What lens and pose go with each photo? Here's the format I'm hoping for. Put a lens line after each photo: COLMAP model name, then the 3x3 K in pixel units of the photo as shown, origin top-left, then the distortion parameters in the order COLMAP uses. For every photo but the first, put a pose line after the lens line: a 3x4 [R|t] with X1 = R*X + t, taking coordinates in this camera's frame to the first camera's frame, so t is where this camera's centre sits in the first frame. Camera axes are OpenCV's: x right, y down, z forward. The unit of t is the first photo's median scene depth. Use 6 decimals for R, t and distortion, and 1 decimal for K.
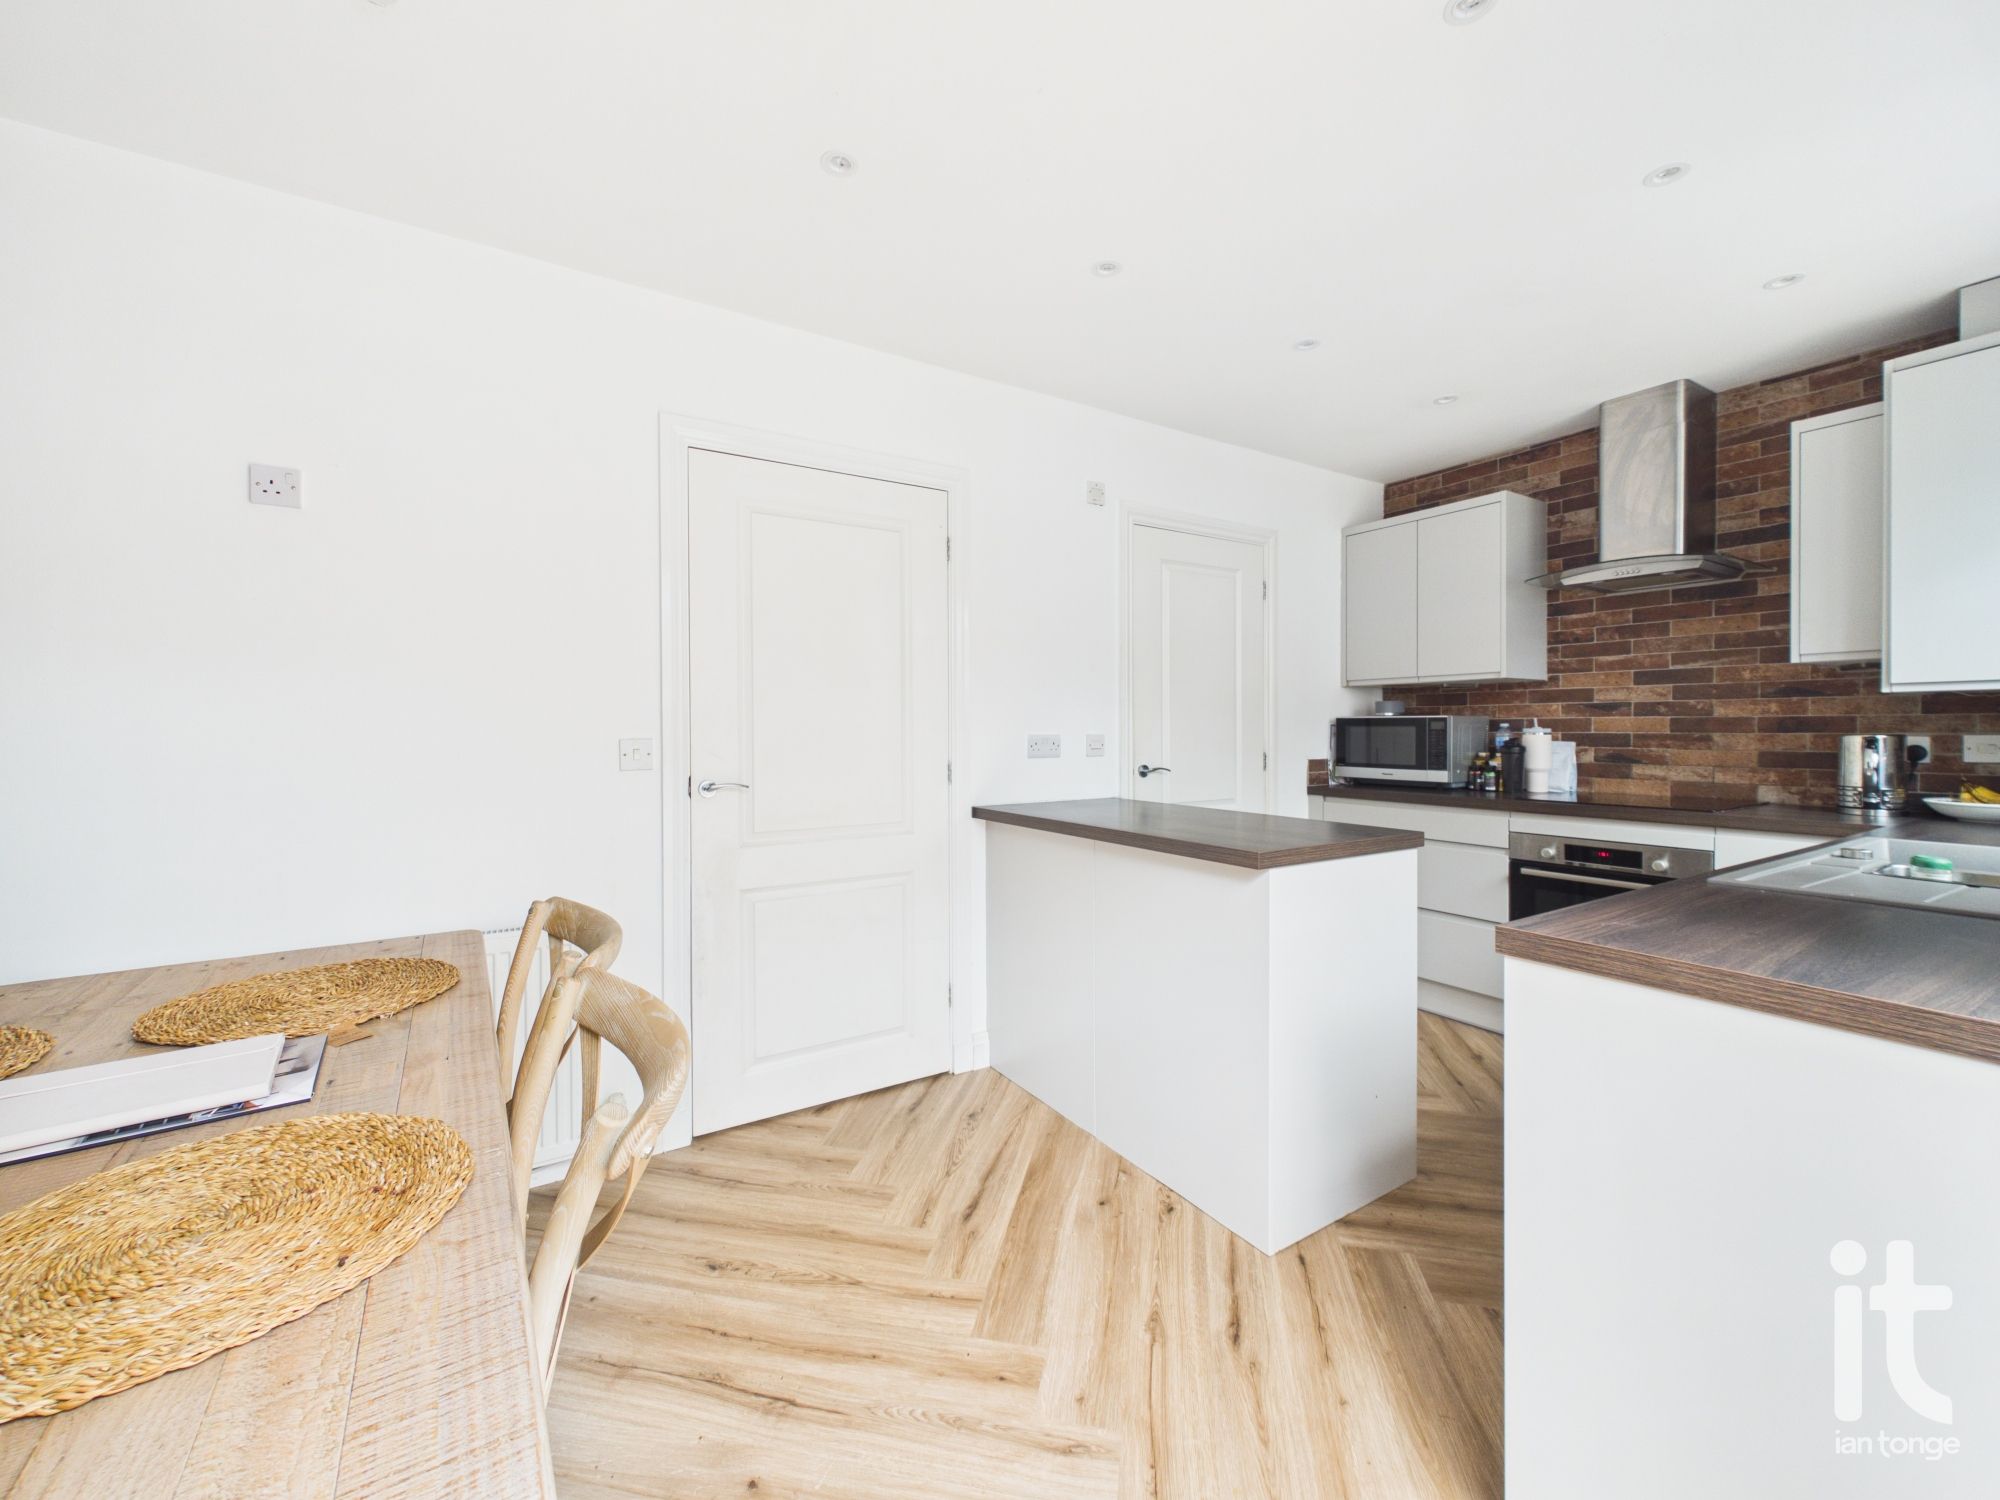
lens RADIAL K [[804.7, 0, 999.1], [0, 804.7, 733.9], [0, 0, 1]] dist [0.000349, 0.000122]
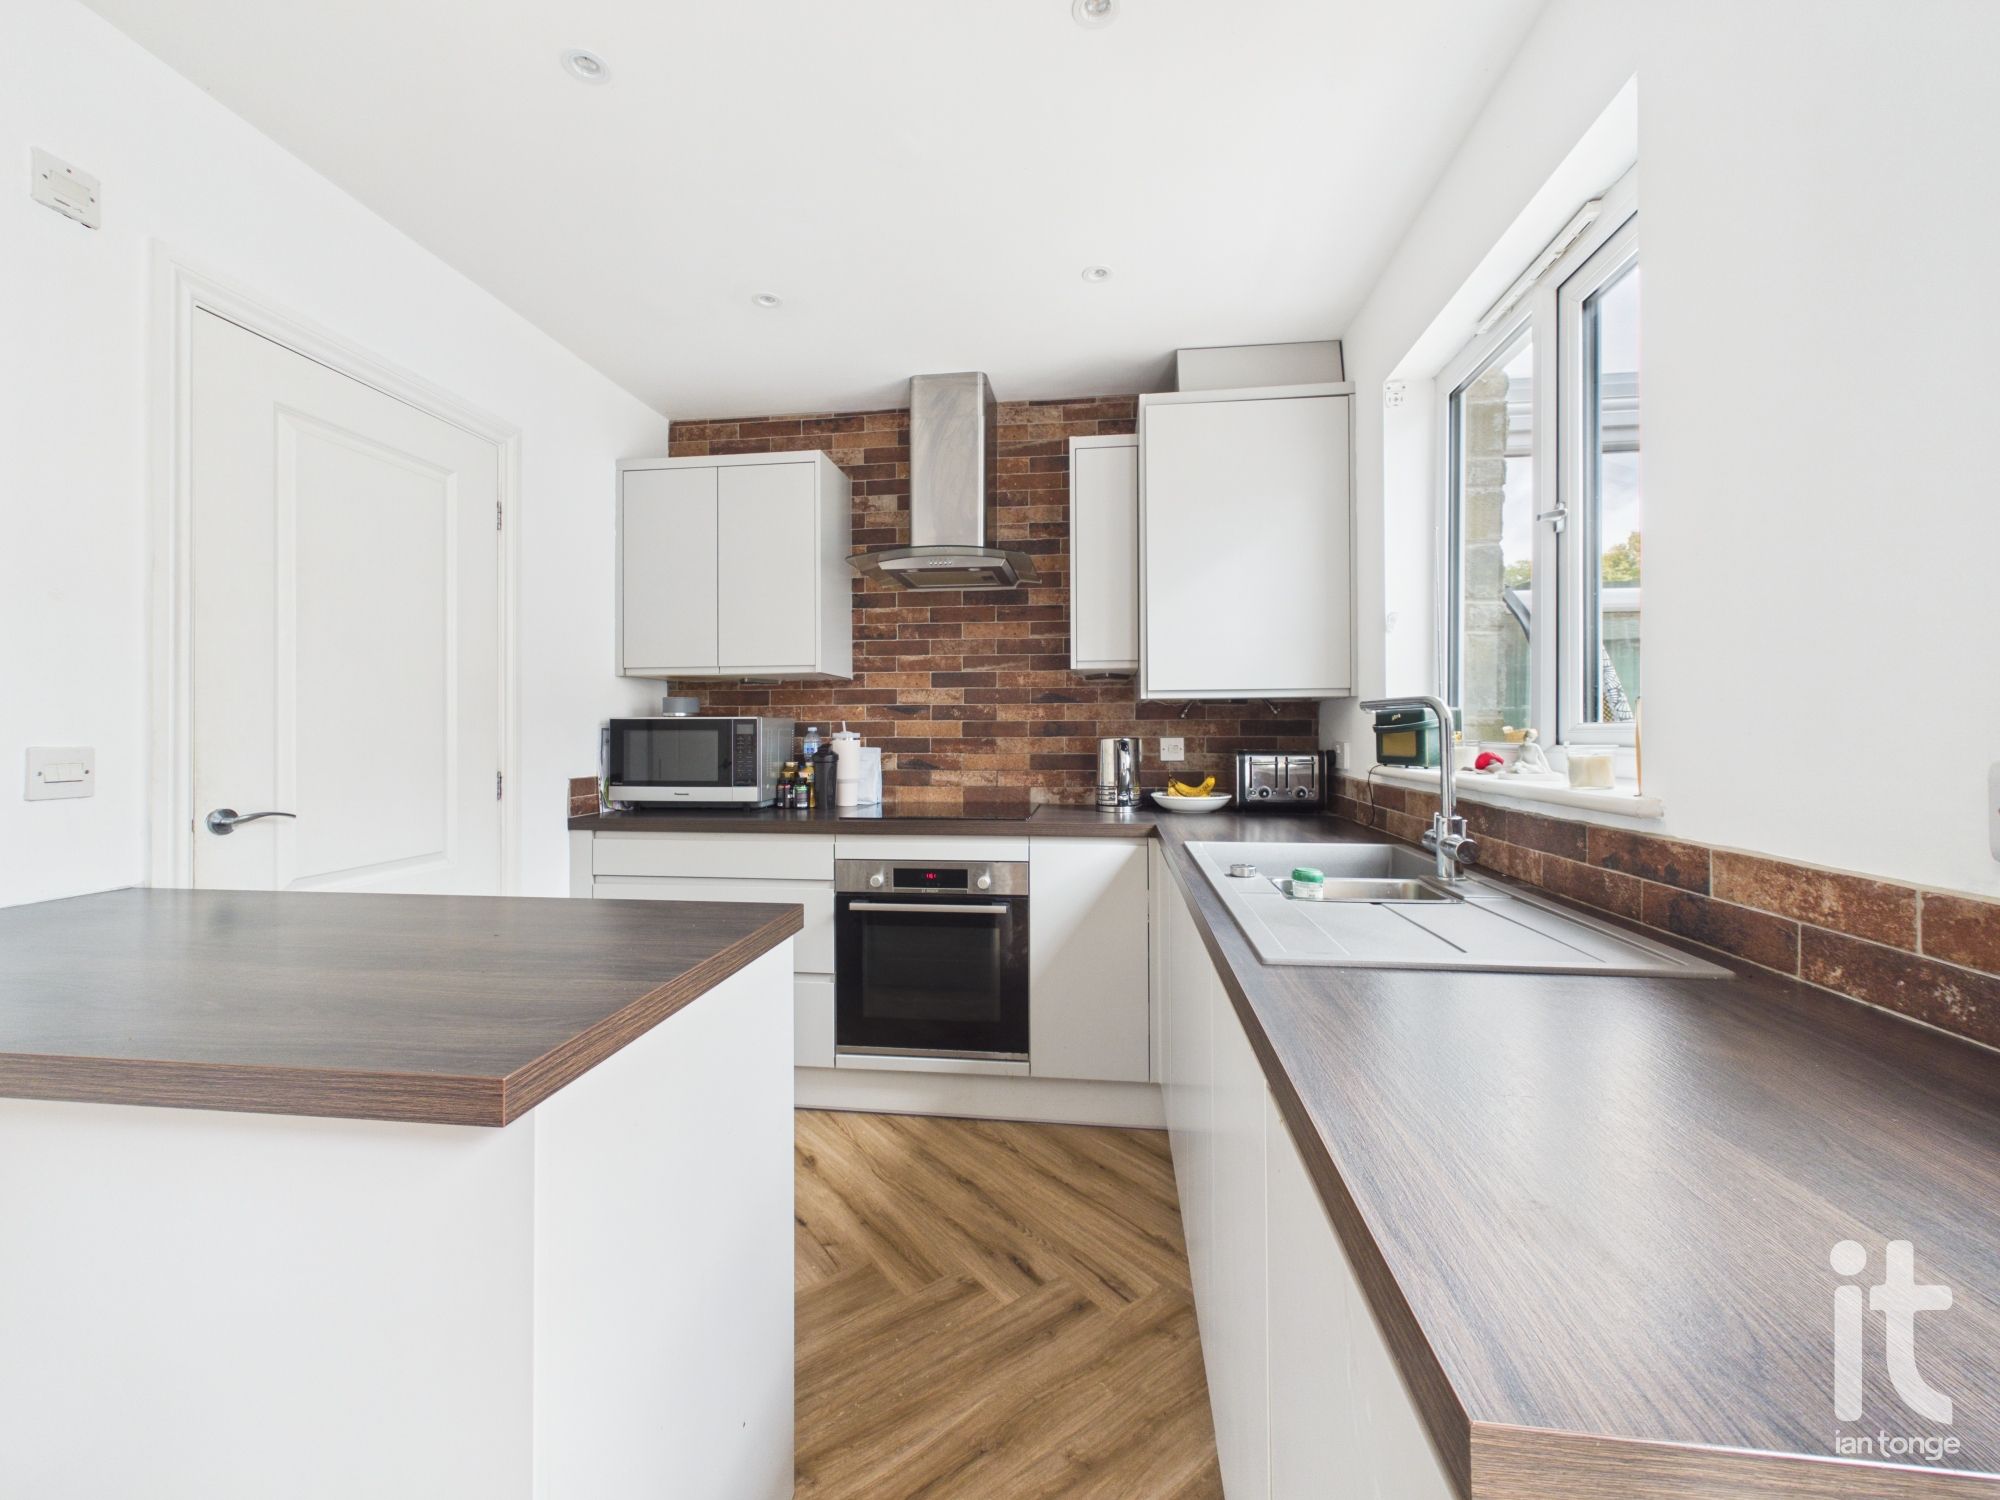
lens RADIAL K [[806.2, 0, 998.9], [0, 806.2, 724.5], [0, 0, 1]] dist [0.000549, 0.000191]
pose [[0.635541, 0.006651, 0.772039, 0.104617], [0.007625, 0.999860, -0.014891, -0.001807], [-0.772030, 0.015351, 0.635401, 0.340364]]
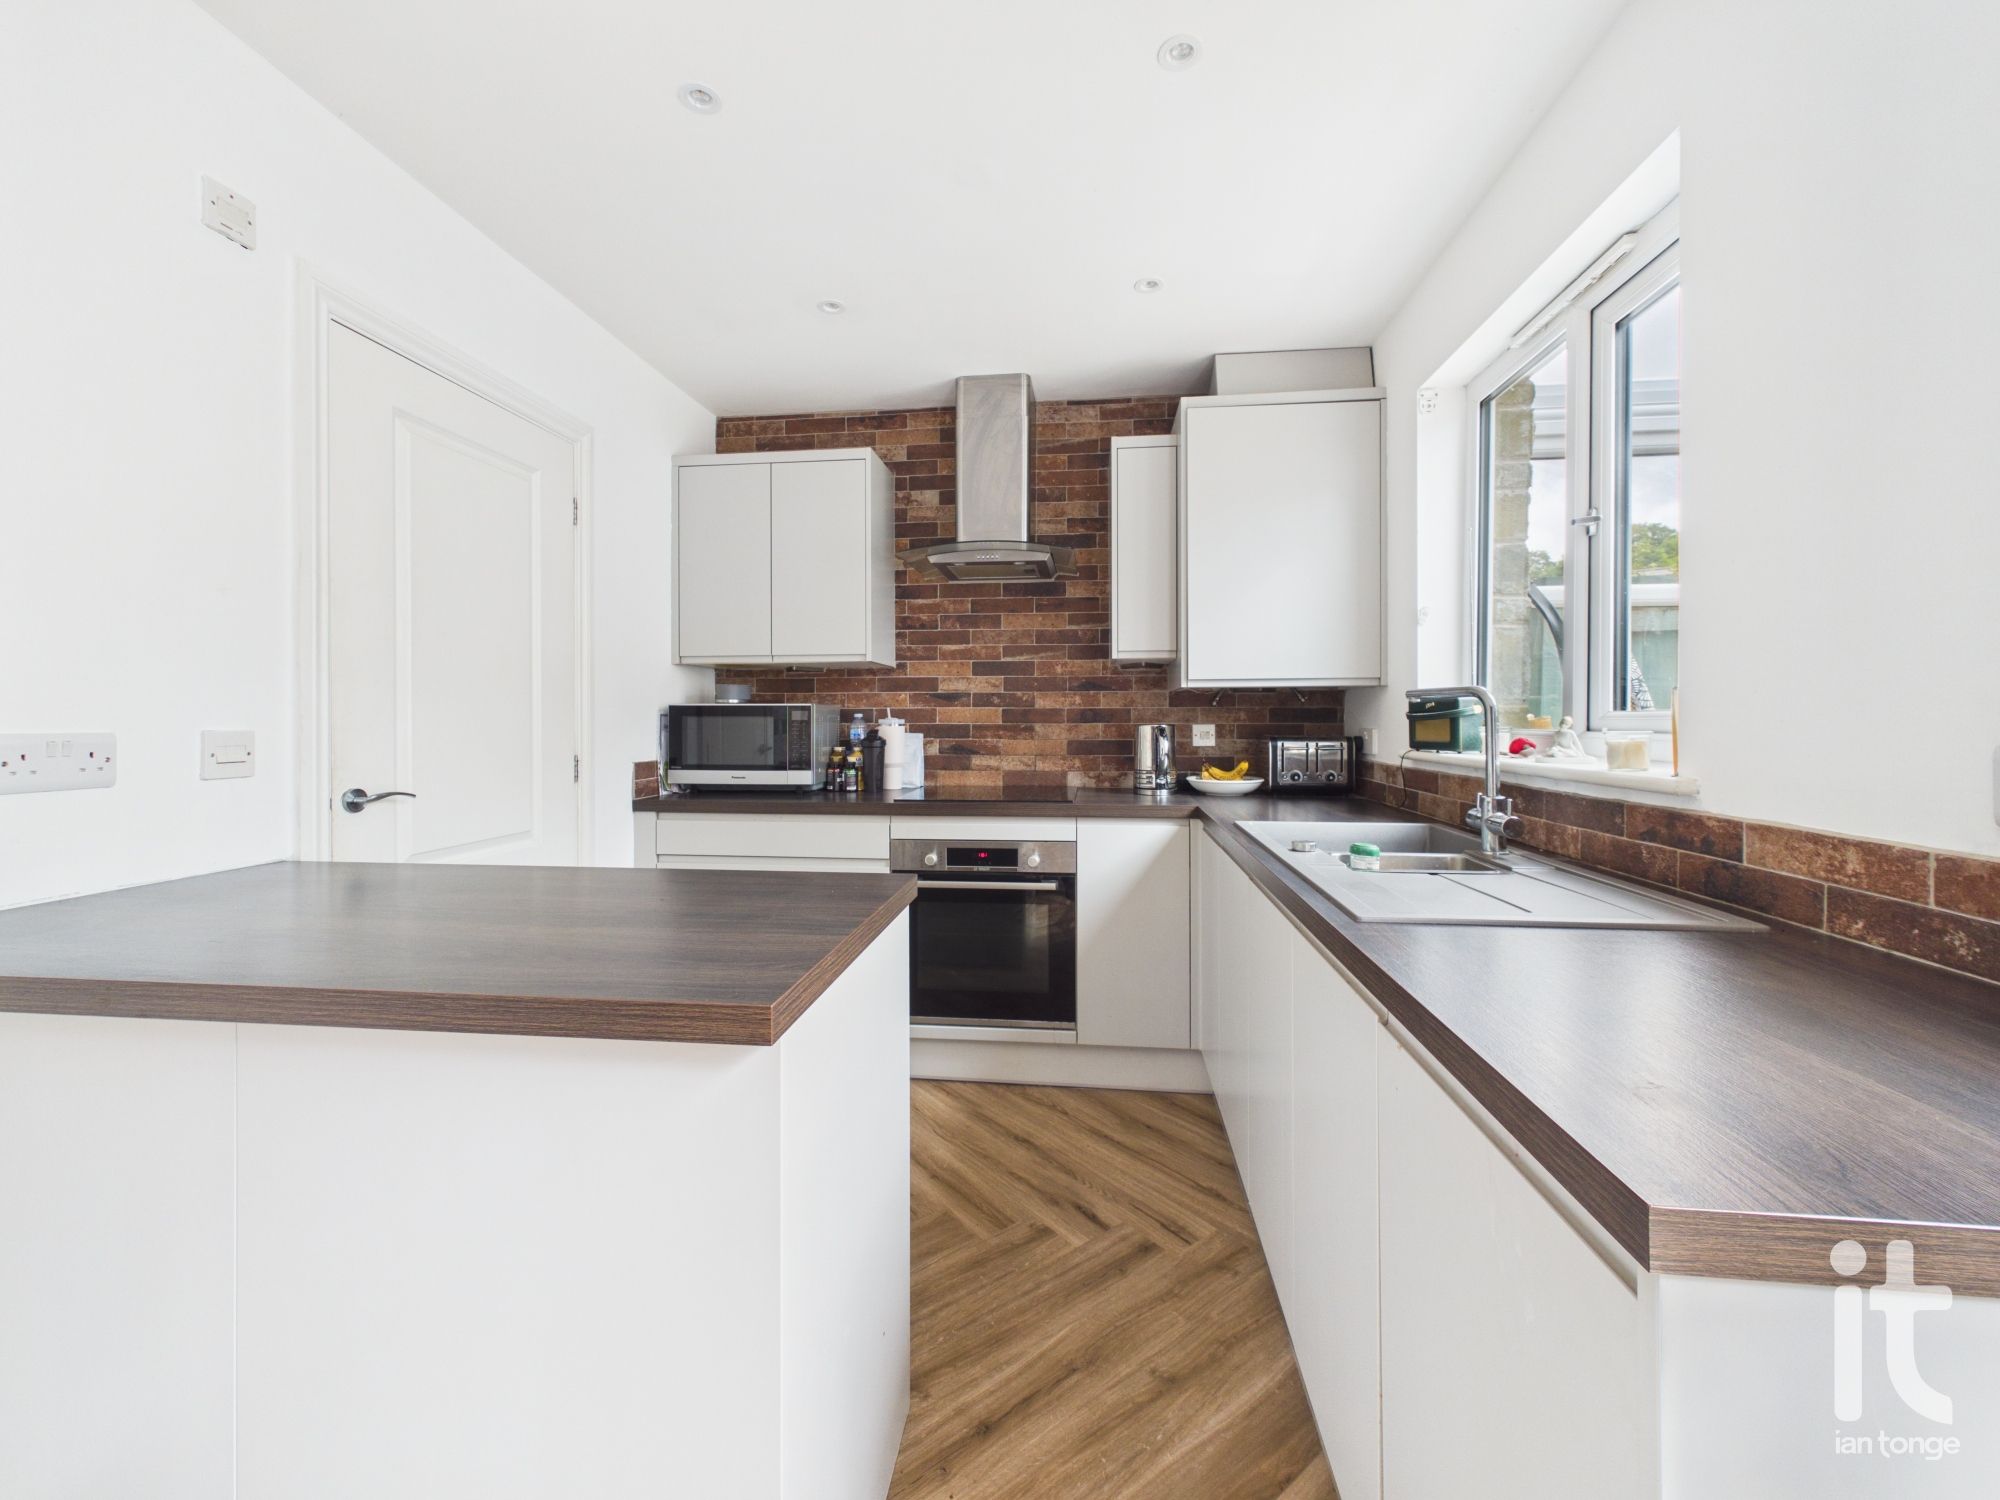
lens RADIAL K [[805.5, 0, 998.7], [0, 805.5, 718.3], [0, 0, 1]] dist [0.000371, 0.000224]
pose [[0.627344, 0.001133, 0.778741, 0.035988], [0.005816, 0.999964, -0.006140, -0.001667], [-0.778720, 0.008382, 0.627315, 0.359990]]
